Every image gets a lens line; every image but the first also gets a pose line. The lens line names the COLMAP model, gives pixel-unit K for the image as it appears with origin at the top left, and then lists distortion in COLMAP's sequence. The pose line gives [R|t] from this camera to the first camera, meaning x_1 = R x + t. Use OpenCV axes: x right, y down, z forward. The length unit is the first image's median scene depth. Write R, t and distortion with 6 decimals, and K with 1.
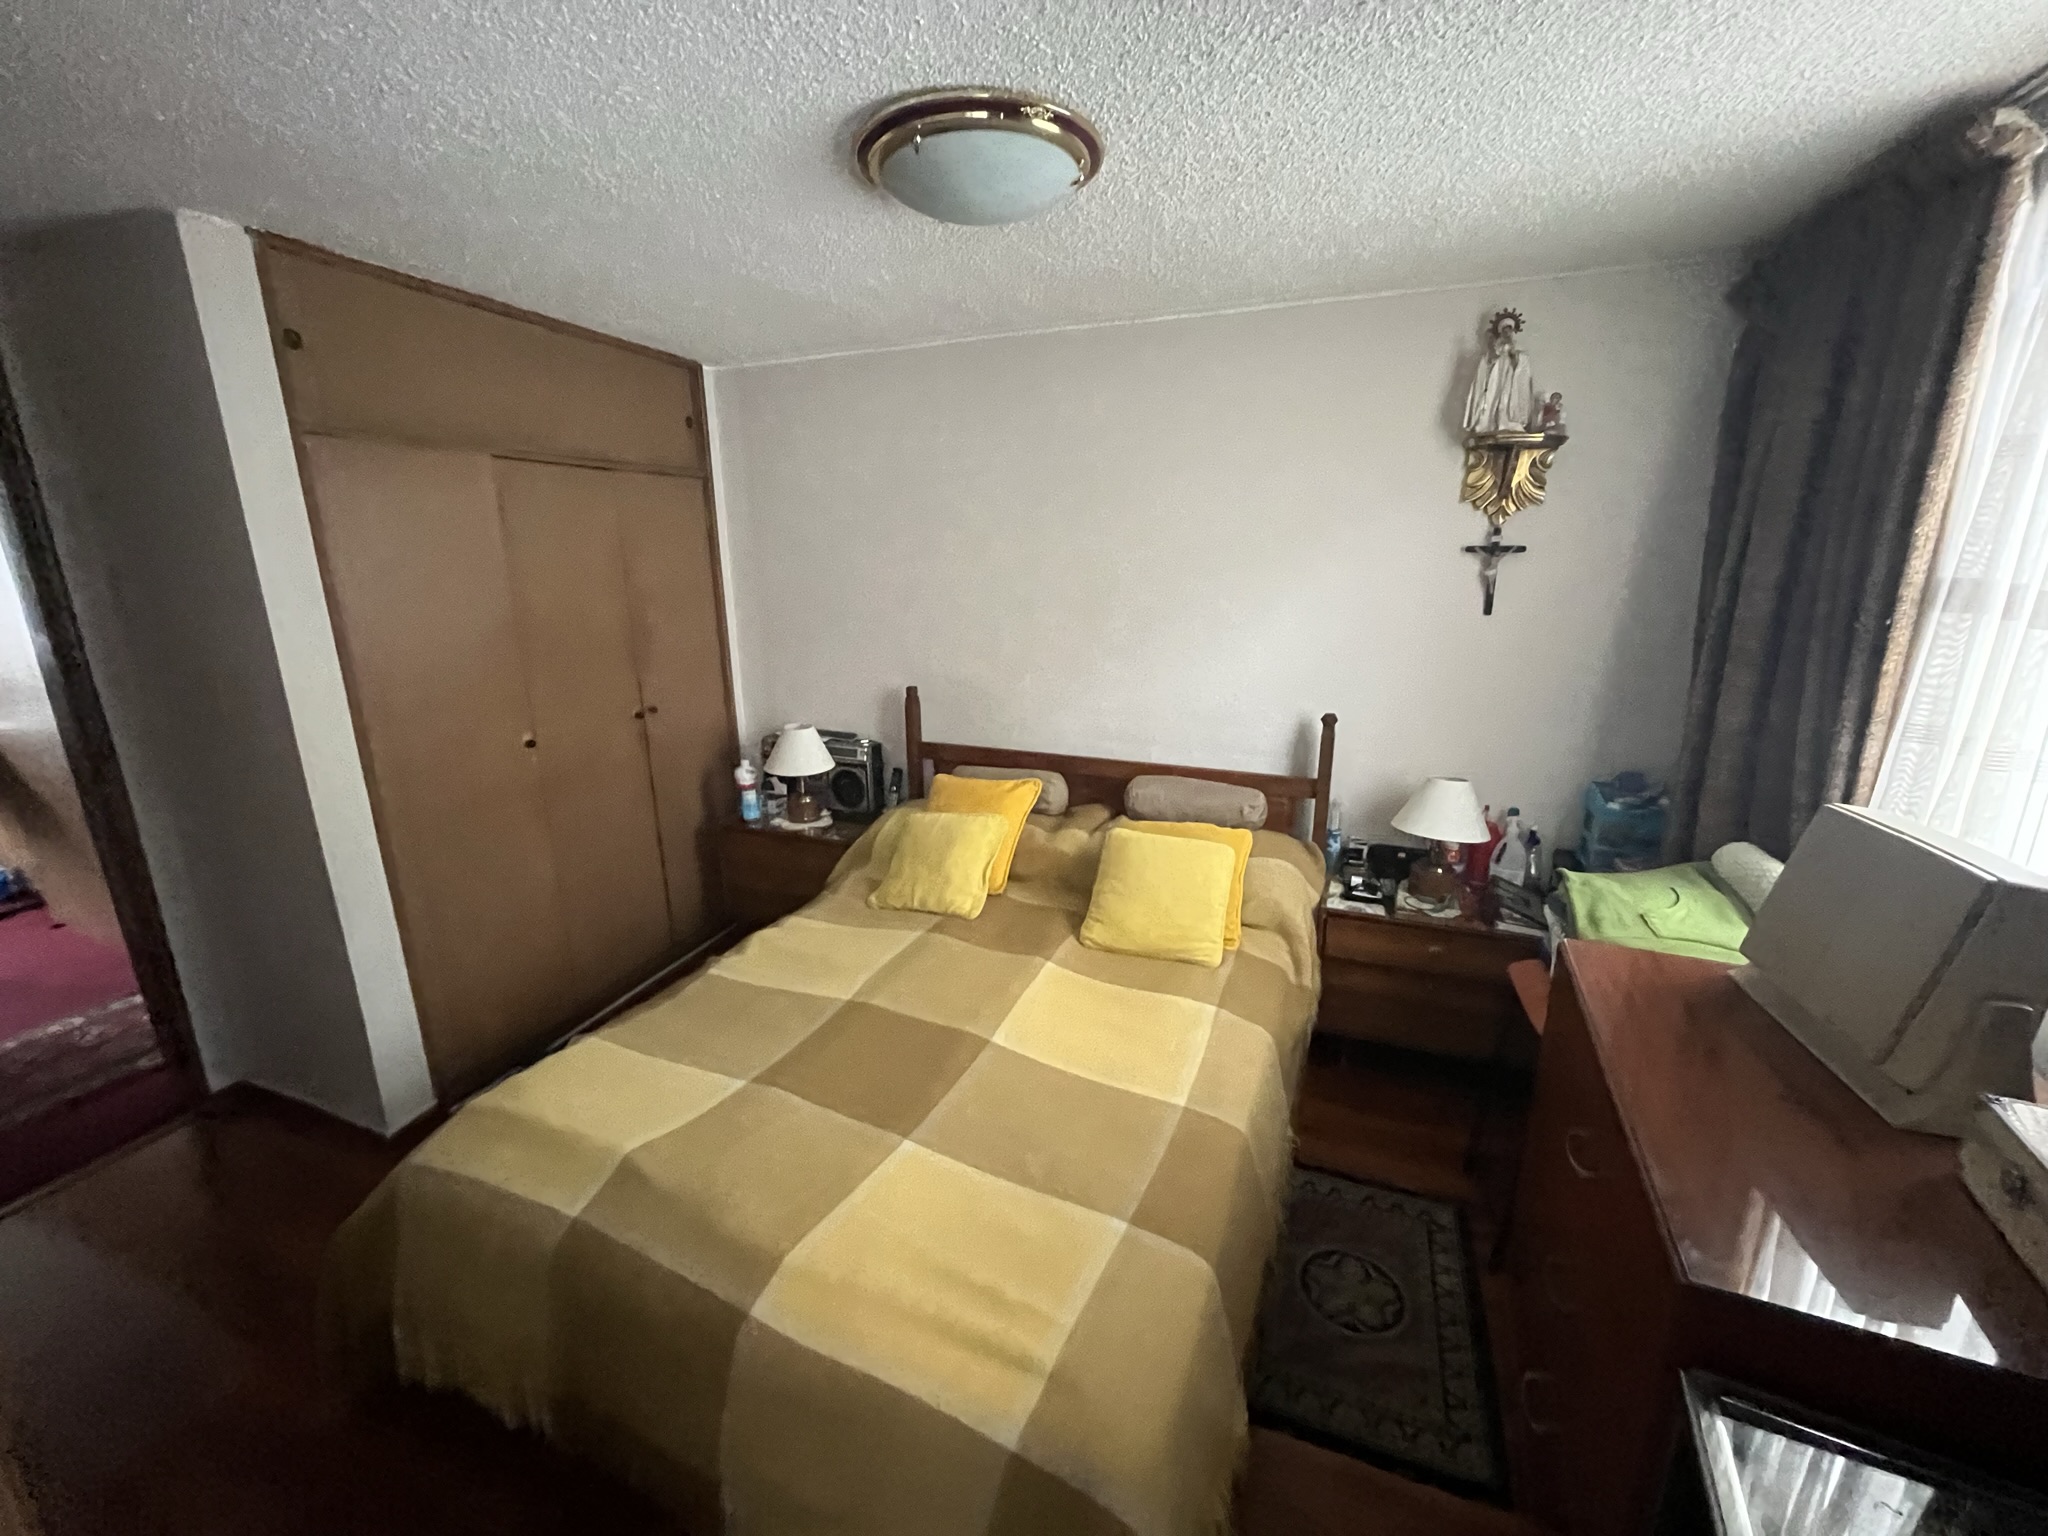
lens RADIAL K [[831.3, 0, 1018.9], [0, 831.3, 762.3], [0, 0, 1]] dist [-0.001711, -0.000358]
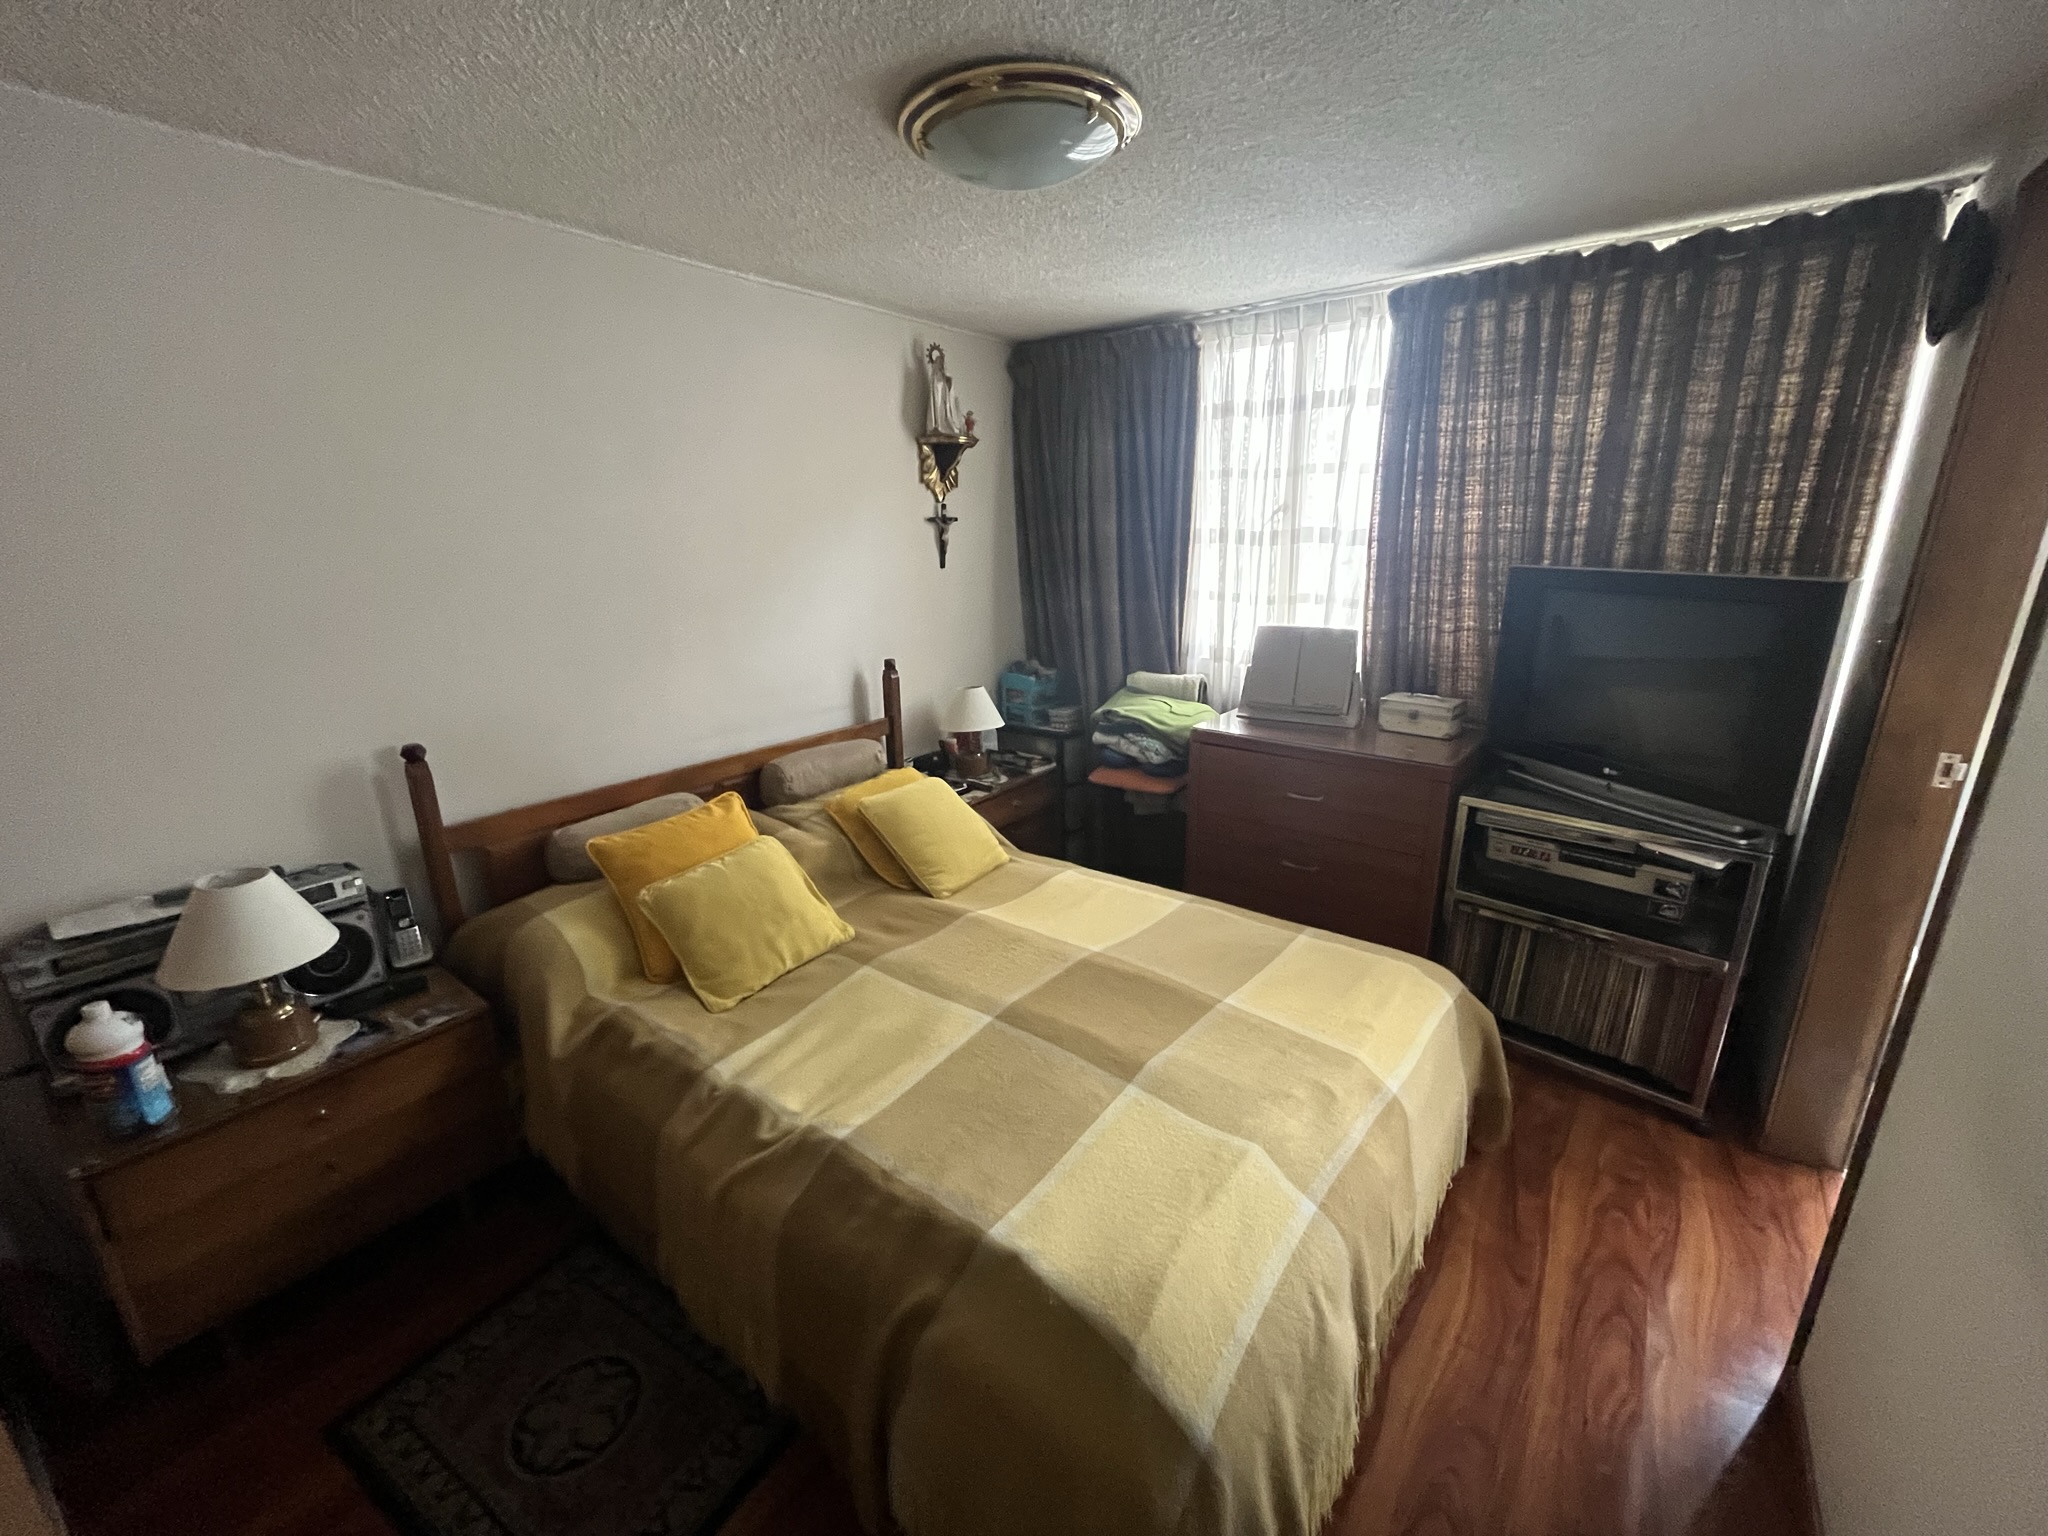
lens RADIAL K [[831.3, 0, 1021.2], [0, 831.3, 771.4], [0, 0, 1]] dist [-0.001711, -0.000358]
pose [[0.253692, -0.272730, 0.928040, -0.778053], [0.255895, 0.944169, 0.207517, -0.114736], [-0.932823, 0.184835, 0.309319, 0.527366]]
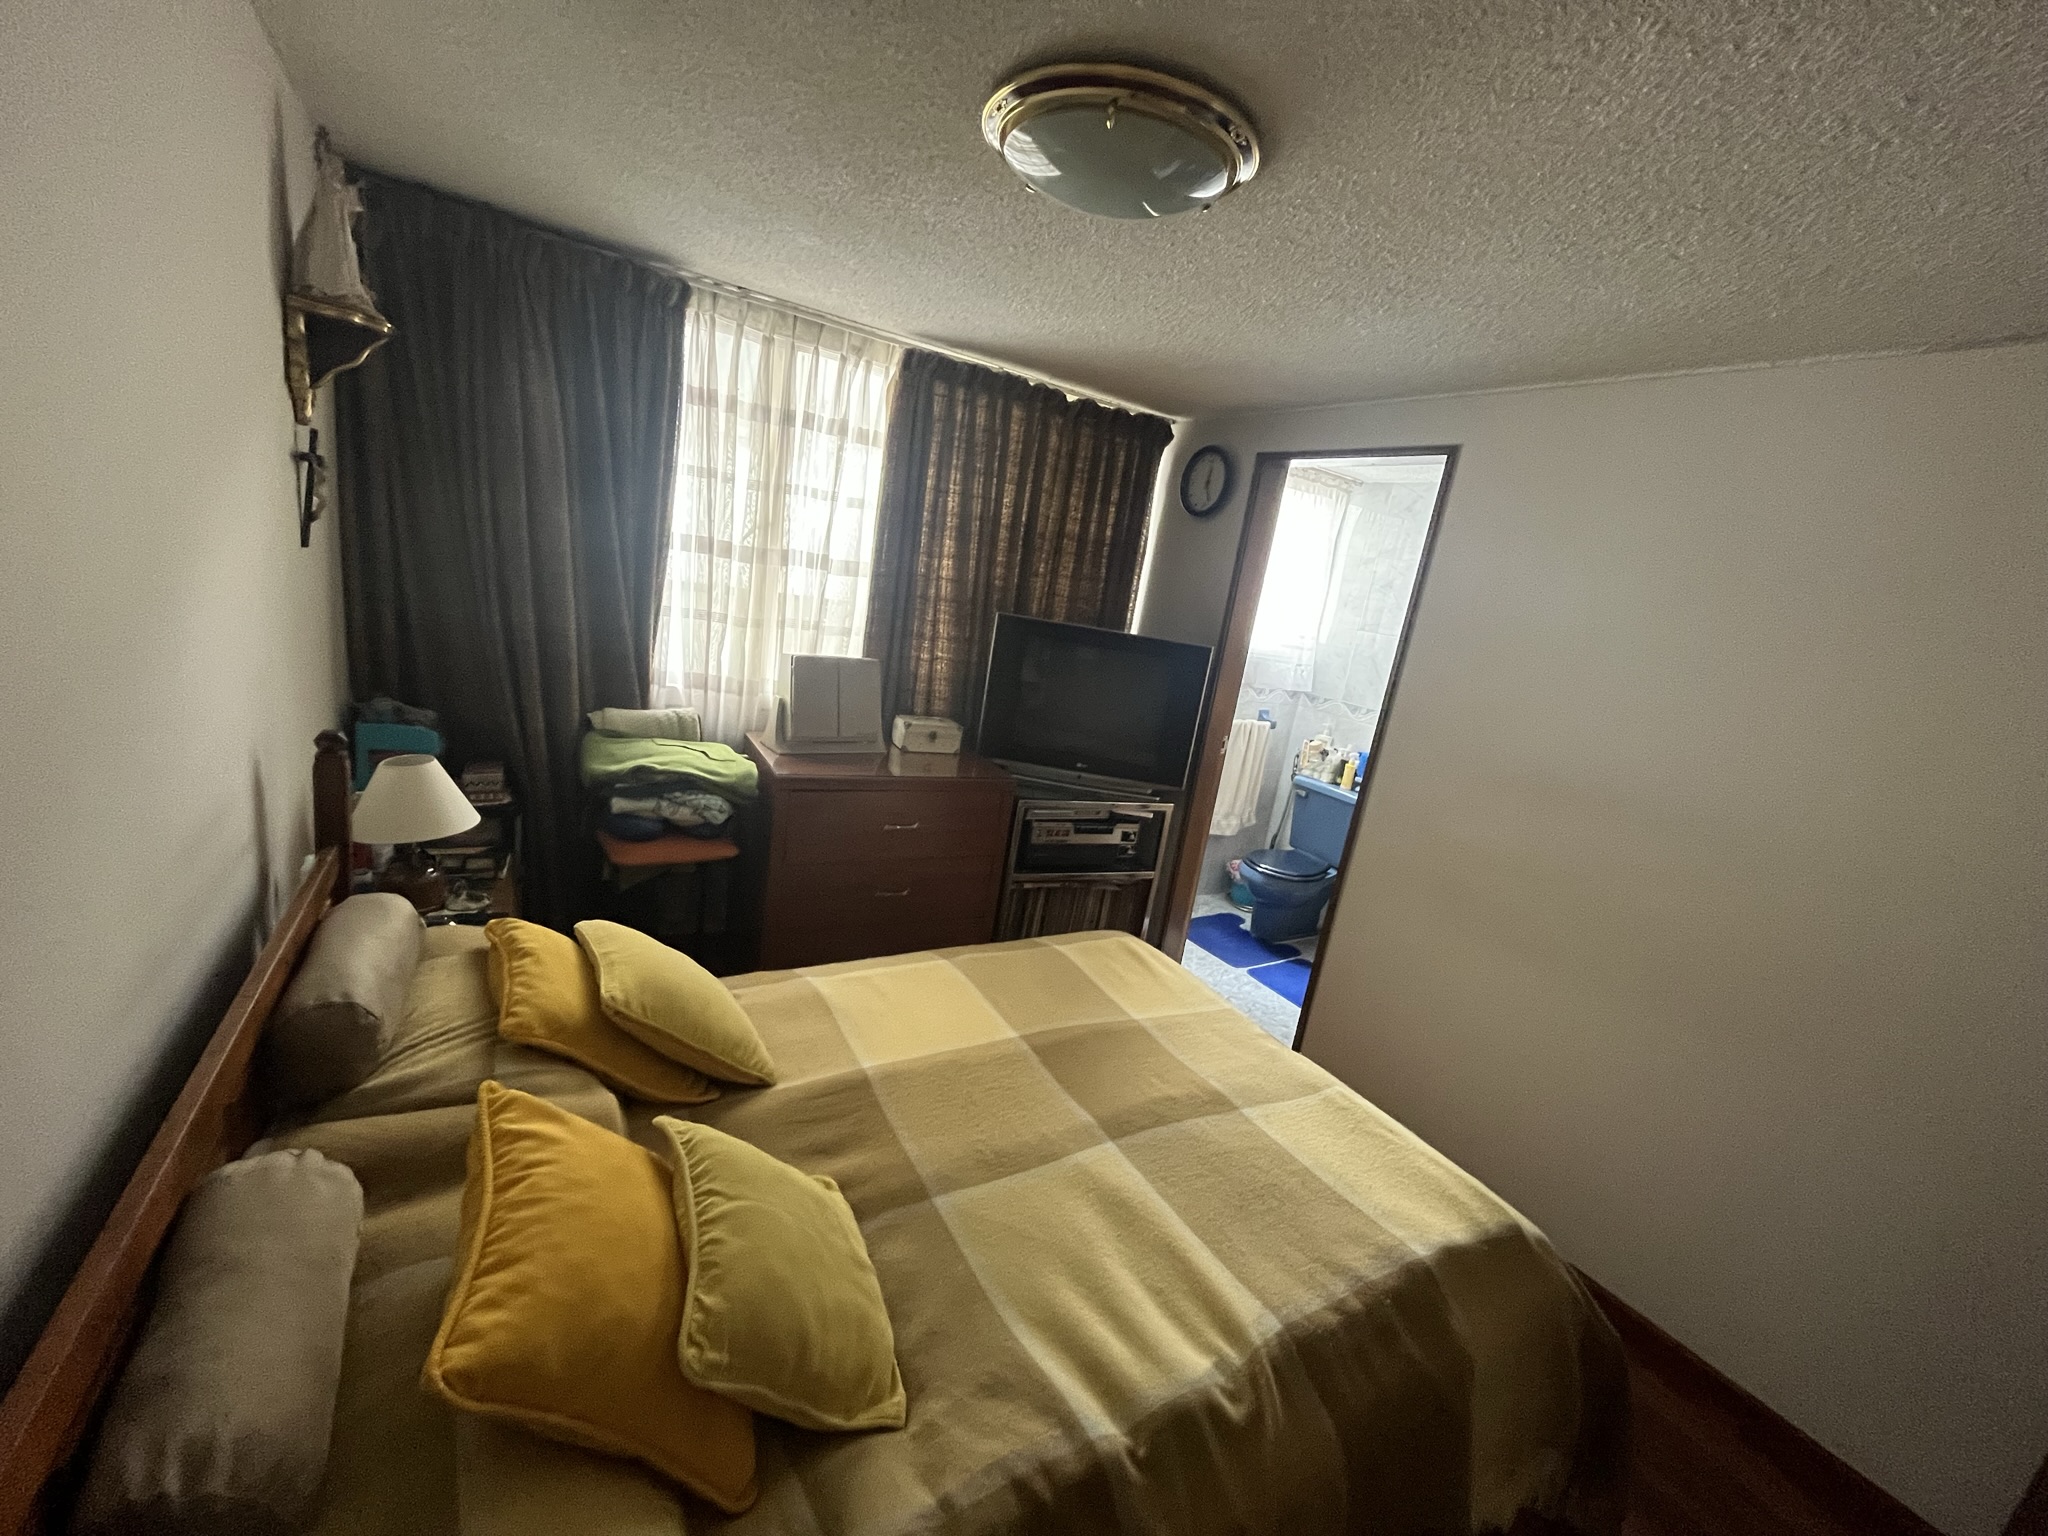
lens RADIAL K [[831.3, 0, 1014.7], [0, 831.3, 771.9], [0, 0, 1]] dist [-0.001711, -0.000358]
pose [[-0.797953, -0.253167, 0.546972, -0.392979], [0.003235, 0.905693, 0.423921, -0.312592], [-0.602711, 0.340038, -0.721882, 1.240412]]
